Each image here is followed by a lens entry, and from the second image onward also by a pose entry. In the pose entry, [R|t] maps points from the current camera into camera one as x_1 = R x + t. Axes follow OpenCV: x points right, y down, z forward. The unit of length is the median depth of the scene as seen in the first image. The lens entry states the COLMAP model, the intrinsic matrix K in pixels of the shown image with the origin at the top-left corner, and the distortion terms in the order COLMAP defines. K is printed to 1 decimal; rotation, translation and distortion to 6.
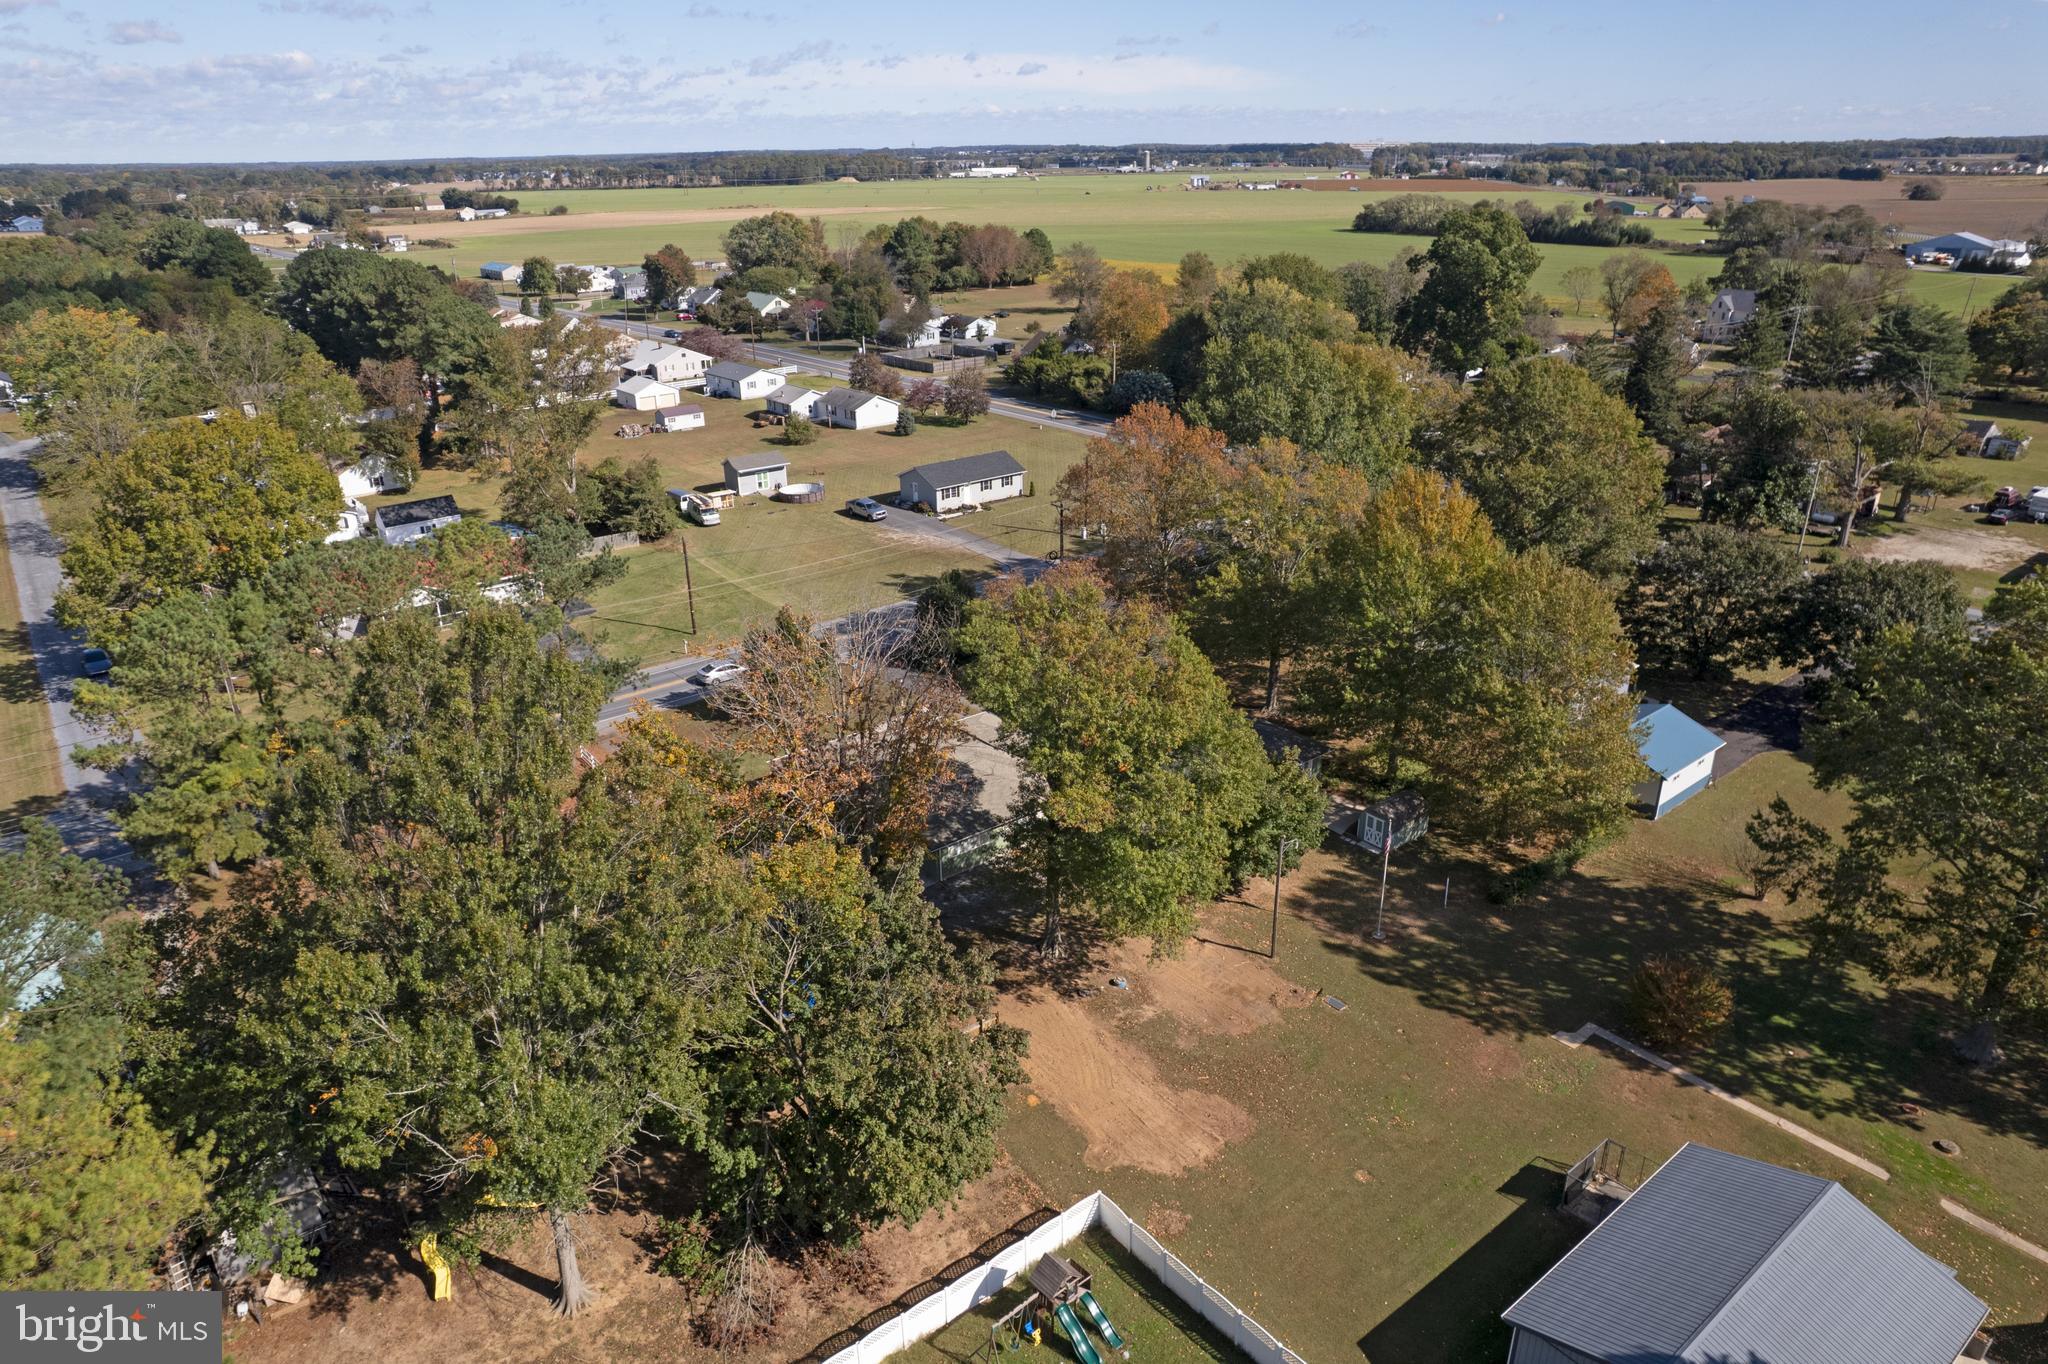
lens RADIAL K [[1322.5, 0, 1018.6], [0, 1322.5, 689.0], [0, 0, 1]] dist [-0.072446, 0.068809]
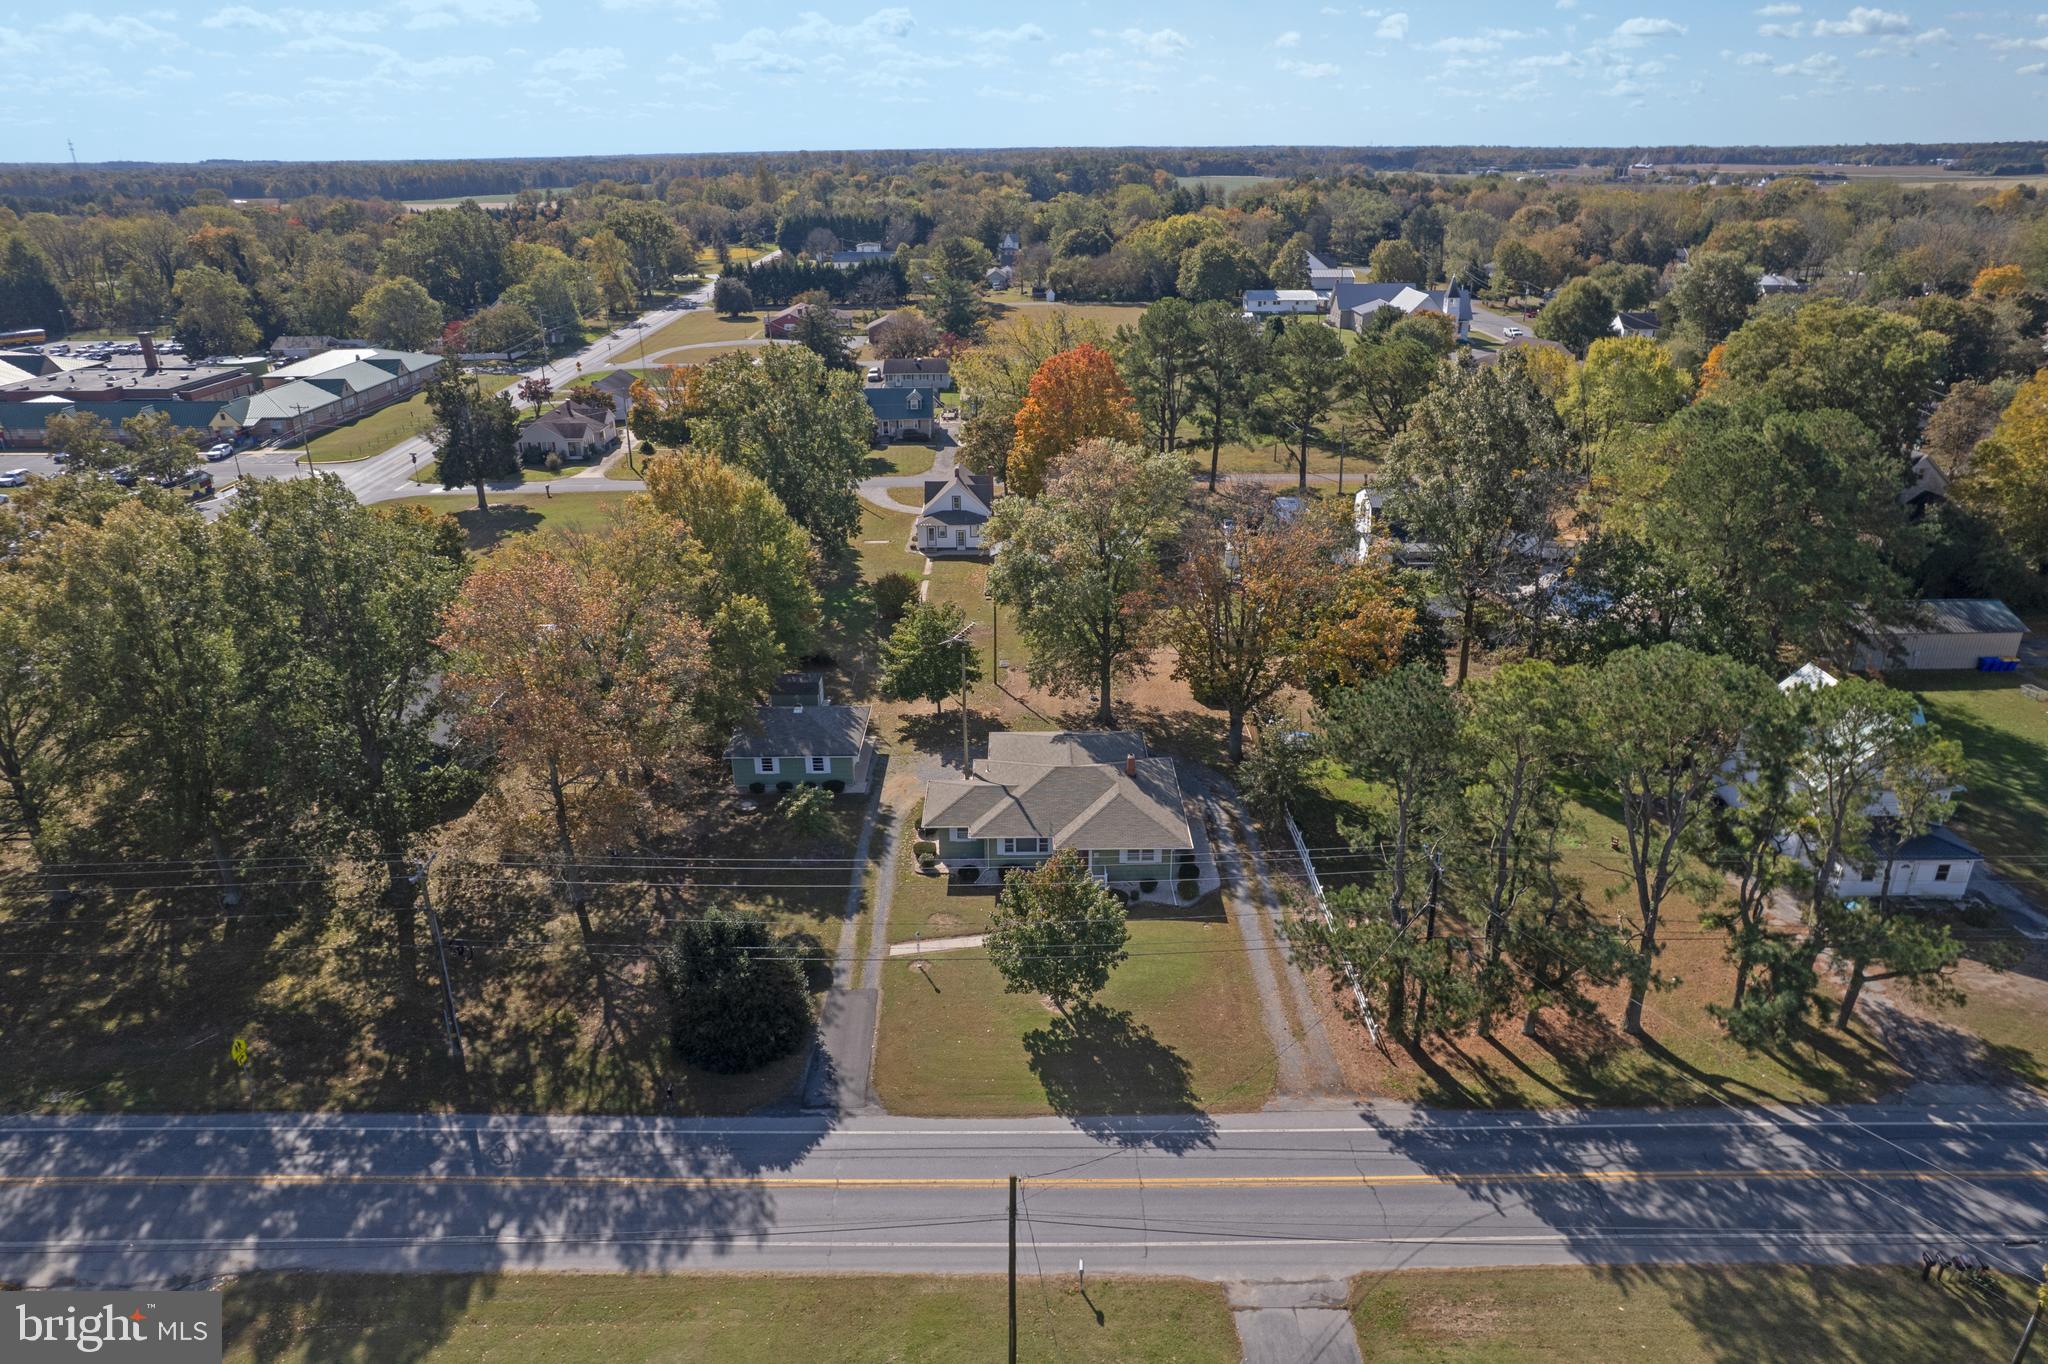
lens RADIAL K [[1316.0, 0, 1024.0], [0, 1316.0, 682.0], [0, 0, 1]] dist [-0.077912, 0.062477]
pose [[-0.779966, -0.218743, 0.586349, -0.269378], [0.259662, 0.739359, 0.621228, -0.273194], [-0.569412, 0.636789, -0.519875, 0.654393]]
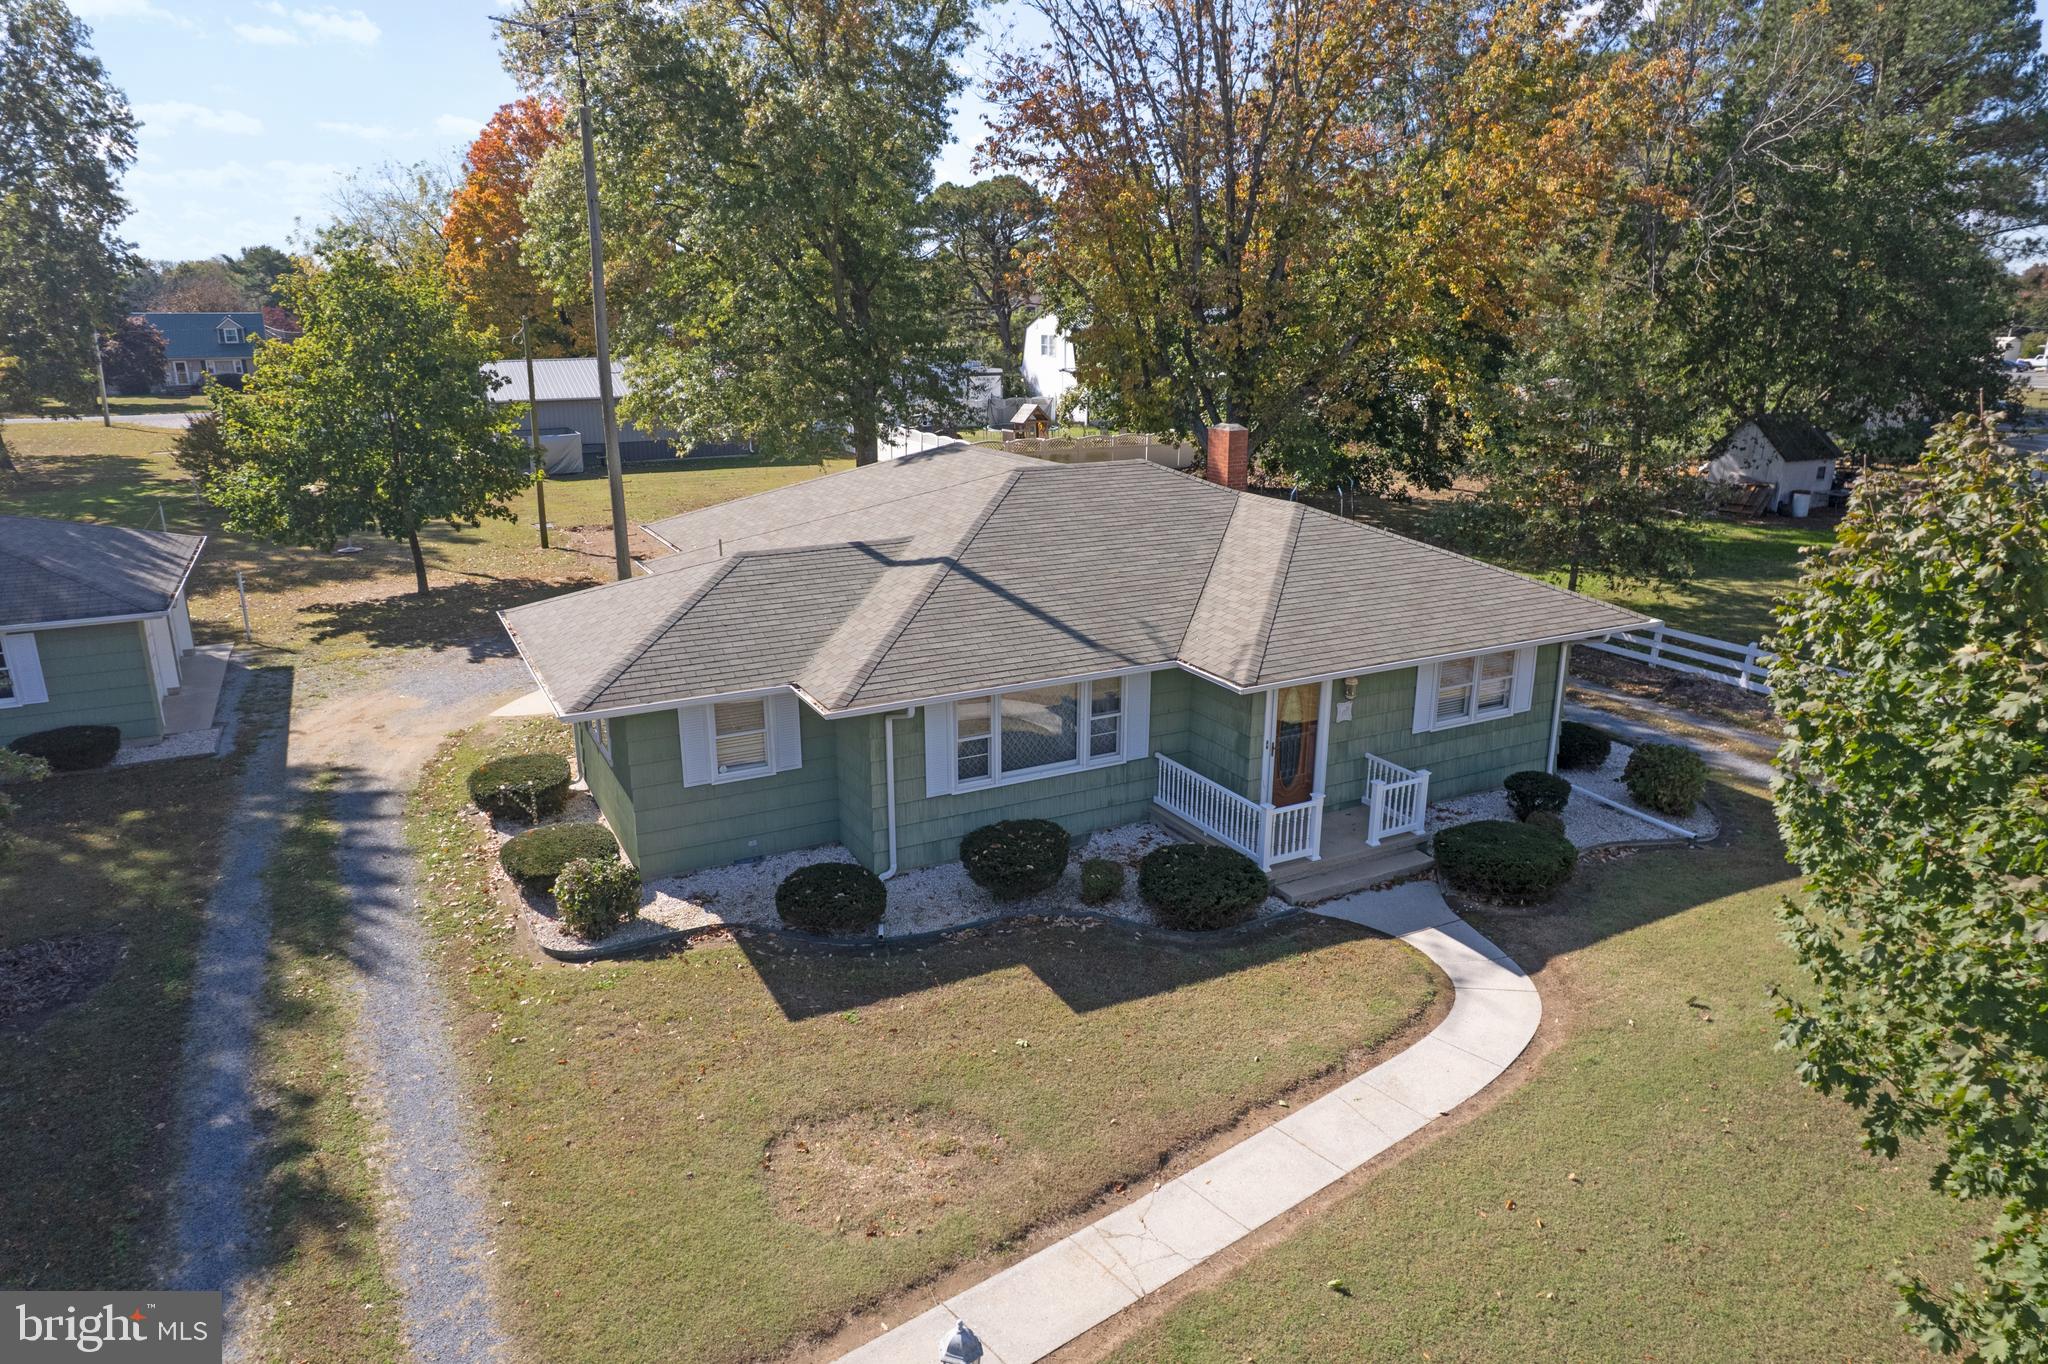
lens RADIAL K [[1316.0, 0, 1024.0], [0, 1316.0, 682.0], [0, 0, 1]] dist [-0.077912, 0.062477]
pose [[-0.980729, -0.042598, 0.190671, -0.056475], [0.087175, 0.777991, 0.622198, -0.041496], [-0.174844, 0.626829, -0.759285, 0.542587]]
